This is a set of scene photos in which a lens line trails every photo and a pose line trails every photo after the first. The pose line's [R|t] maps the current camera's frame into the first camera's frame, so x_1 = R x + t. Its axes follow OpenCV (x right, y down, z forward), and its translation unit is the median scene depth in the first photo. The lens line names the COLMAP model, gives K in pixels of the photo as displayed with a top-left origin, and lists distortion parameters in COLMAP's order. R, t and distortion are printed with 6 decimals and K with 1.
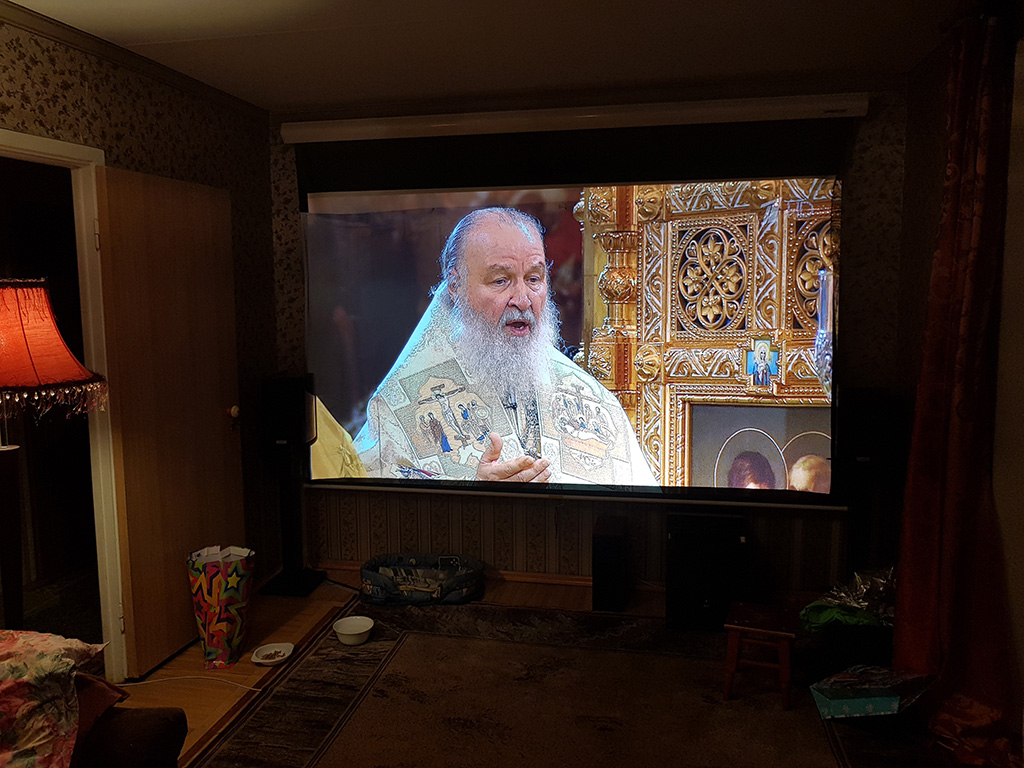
lens RADIAL K [[810.7, 0, 510.0], [0, 810.7, 370.8], [0, 0, 1]] dist [-0.011459, -0.000761]
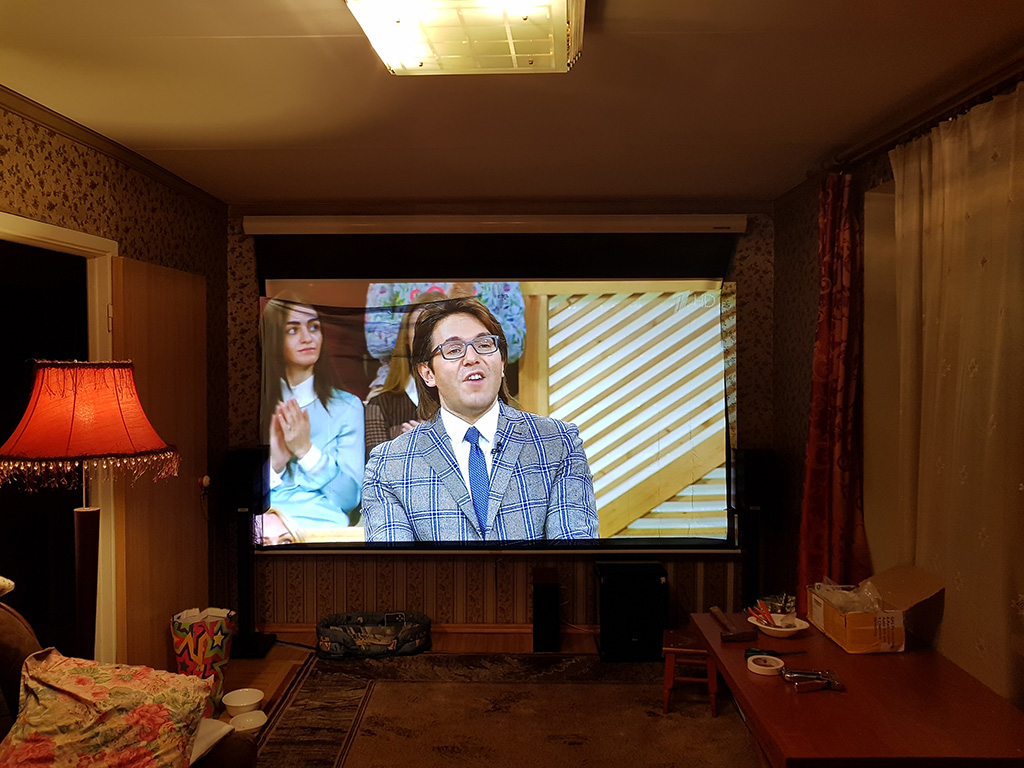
lens RADIAL K [[810.7, 0, 510.0], [0, 810.7, 370.8], [0, 0, 1]] dist [-0.011459, -0.000761]
pose [[0.981285, 0.003874, 0.192522, -0.169126], [0.013843, 0.995791, -0.090597, 0.008537], [-0.192063, 0.091566, 0.977102, -0.148590]]
